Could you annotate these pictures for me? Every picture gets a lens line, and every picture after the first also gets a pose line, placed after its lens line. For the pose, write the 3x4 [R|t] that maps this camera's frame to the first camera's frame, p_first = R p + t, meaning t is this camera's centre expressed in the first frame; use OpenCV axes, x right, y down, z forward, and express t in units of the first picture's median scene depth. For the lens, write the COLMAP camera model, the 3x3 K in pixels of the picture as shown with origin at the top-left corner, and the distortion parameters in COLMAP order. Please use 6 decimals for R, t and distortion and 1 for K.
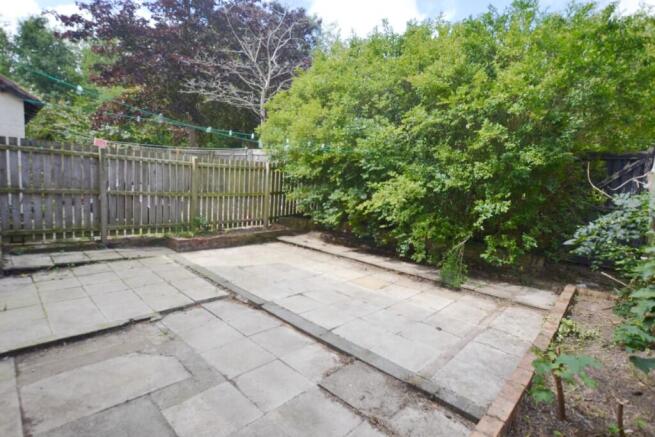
lens RADIAL K [[322.7, 0, 324.7], [0, 322.7, 218.0], [0, 0, 1]] dist [-0.026236, 0.000618]
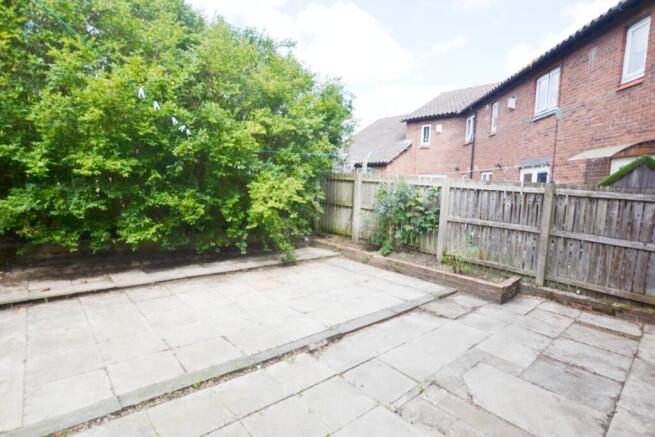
lens RADIAL K [[322.7, 0, 324.8], [0, 322.7, 218.7], [0, 0, 1]] dist [-0.026236, 0.000618]
pose [[0.104542, -0.160756, 0.981442, -1.262692], [0.075030, 0.985312, 0.153397, -0.223873], [-0.991686, 0.057601, 0.115068, 1.125158]]
